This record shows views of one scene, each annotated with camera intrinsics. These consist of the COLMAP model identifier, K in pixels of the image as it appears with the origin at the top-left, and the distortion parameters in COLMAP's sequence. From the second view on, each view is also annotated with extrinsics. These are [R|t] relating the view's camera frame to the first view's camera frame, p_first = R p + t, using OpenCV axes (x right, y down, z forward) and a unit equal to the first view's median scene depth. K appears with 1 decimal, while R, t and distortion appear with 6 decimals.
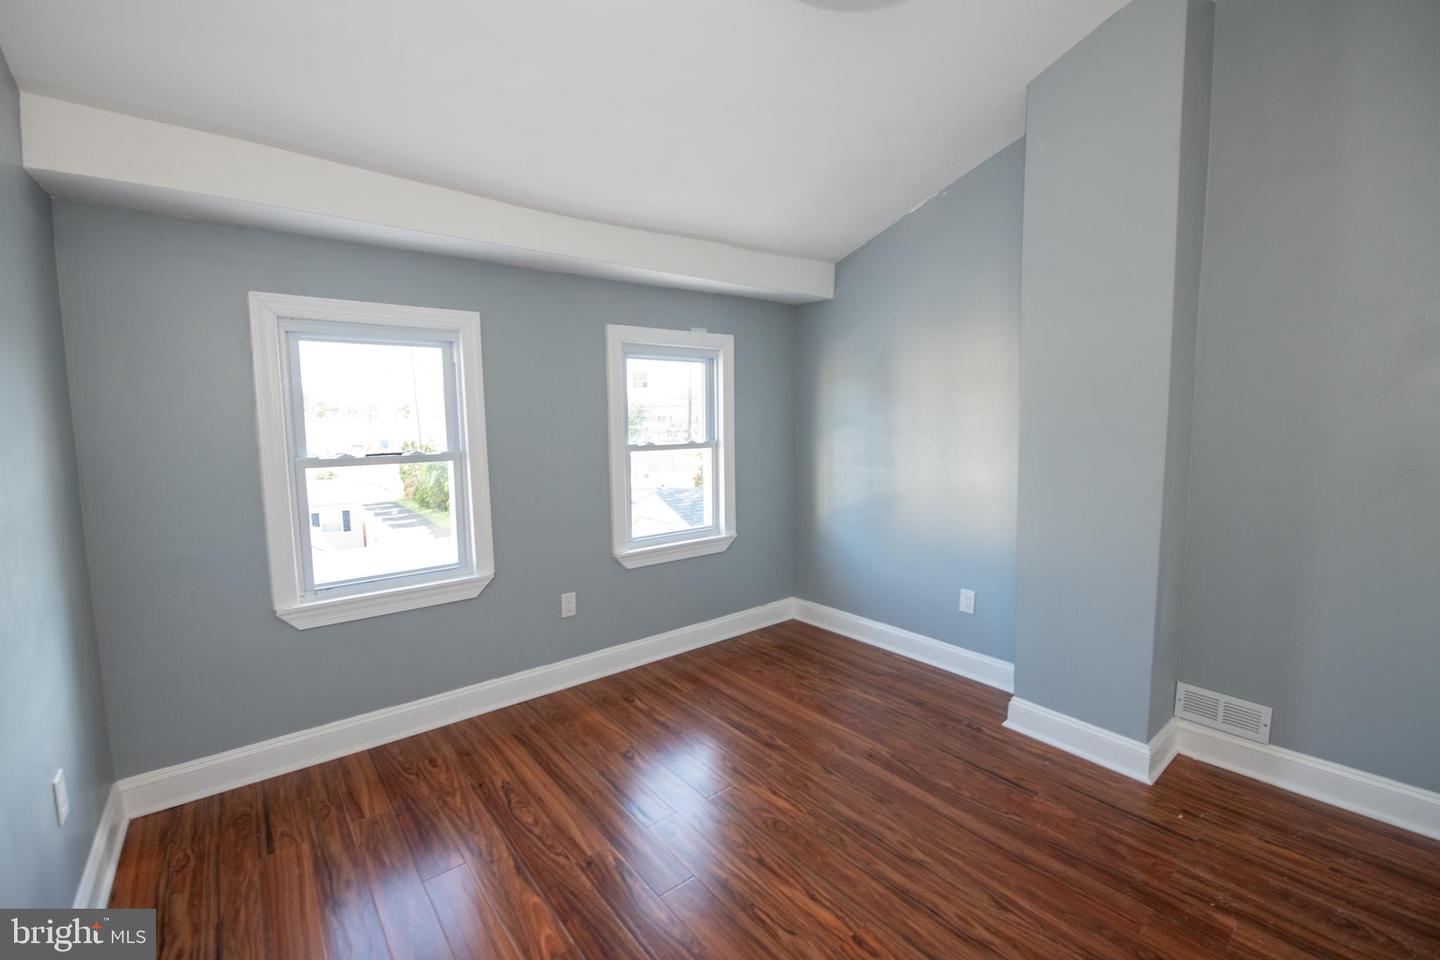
lens RADIAL K [[605.9, 0, 712.0], [0, 605.9, 474.7], [0, 0, 1]] dist [-0.016499, -0.000301]
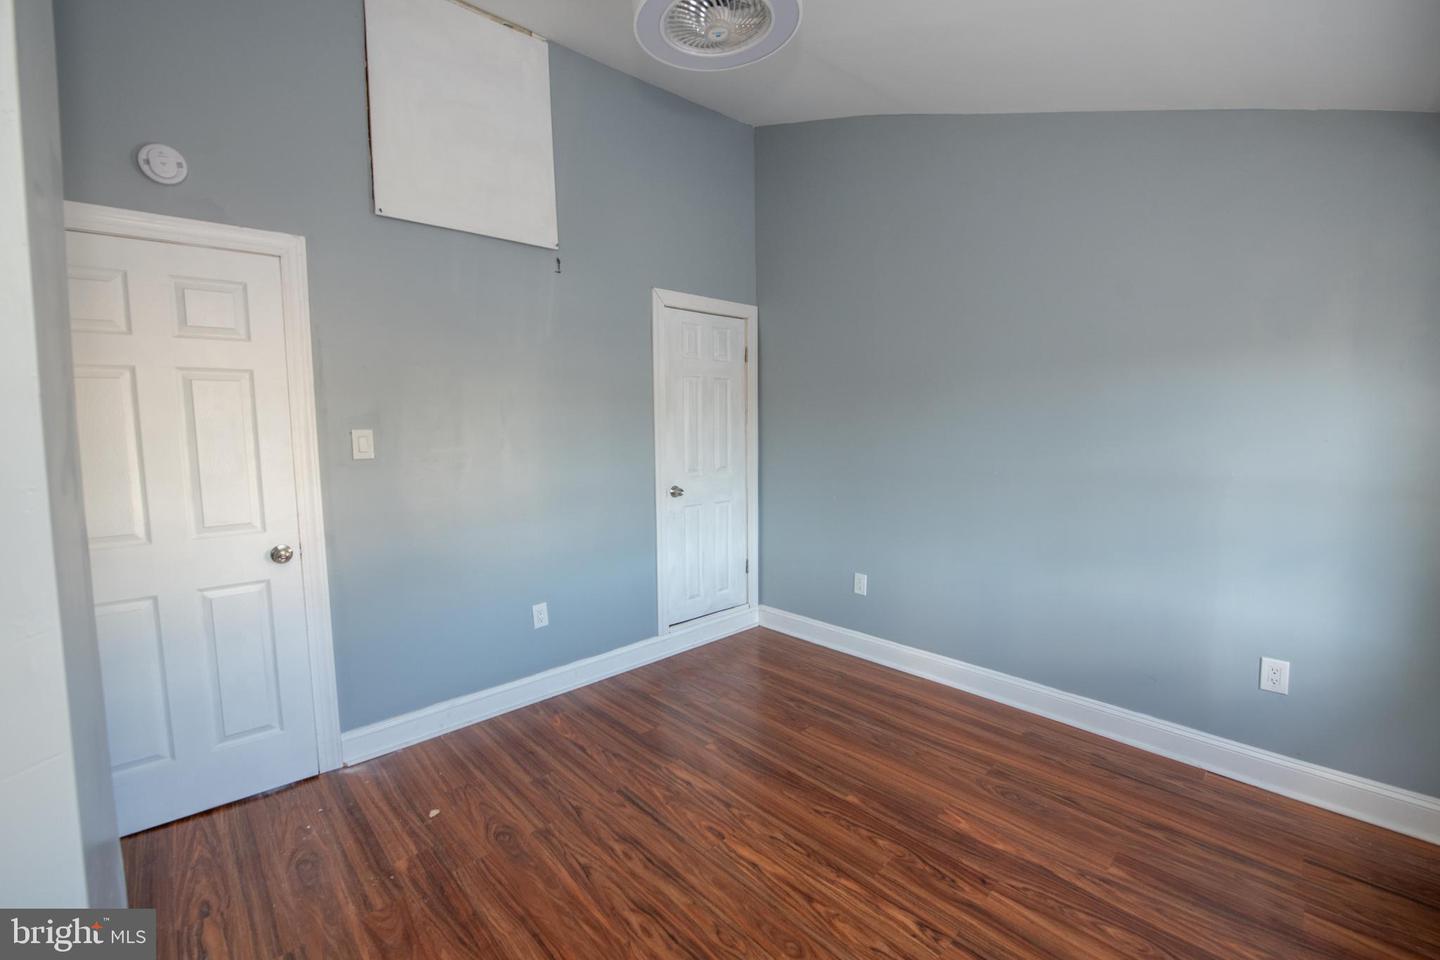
lens RADIAL K [[596.5, 0, 714.6], [0, 596.5, 477.9], [0, 0, 1]] dist [-0.011089, -0.000602]
pose [[-0.997148, 0.030552, -0.069011, 0.237003], [0.017509, 0.983098, 0.182240, -0.148092], [0.073412, 0.180512, -0.980829, 1.553848]]
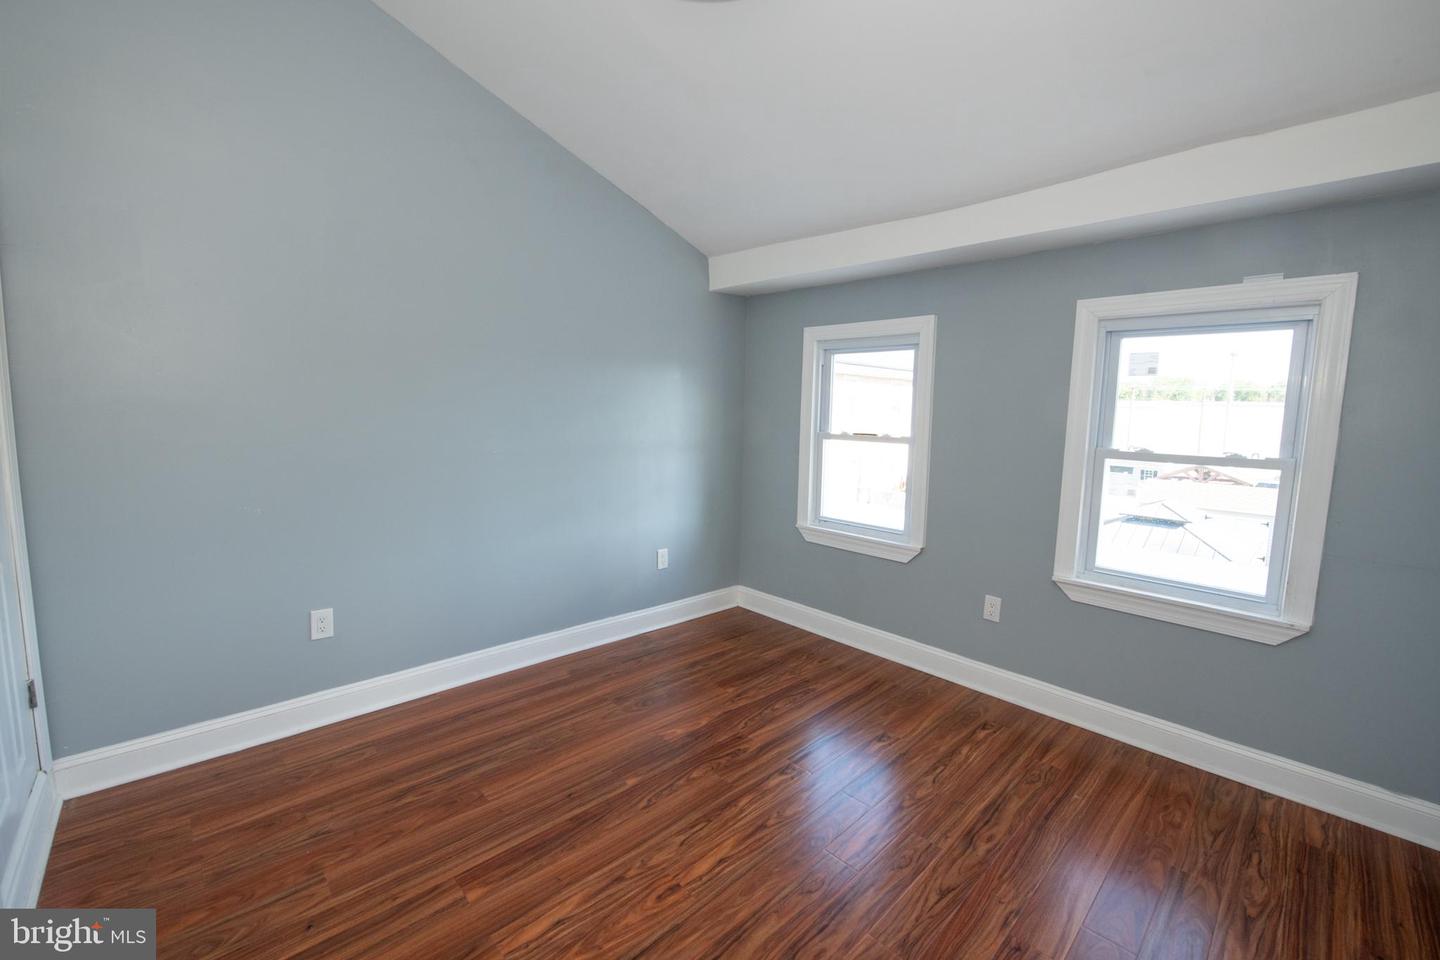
lens RADIAL K [[596.5, 0, 714.6], [0, 596.5, 477.9], [0, 0, 1]] dist [-0.011089, -0.000602]
pose [[0.081880, 0.129126, -0.988242, 0.900796], [-0.118126, 0.985839, 0.119025, -0.068010], [0.989617, 0.106991, 0.095973, 0.657798]]
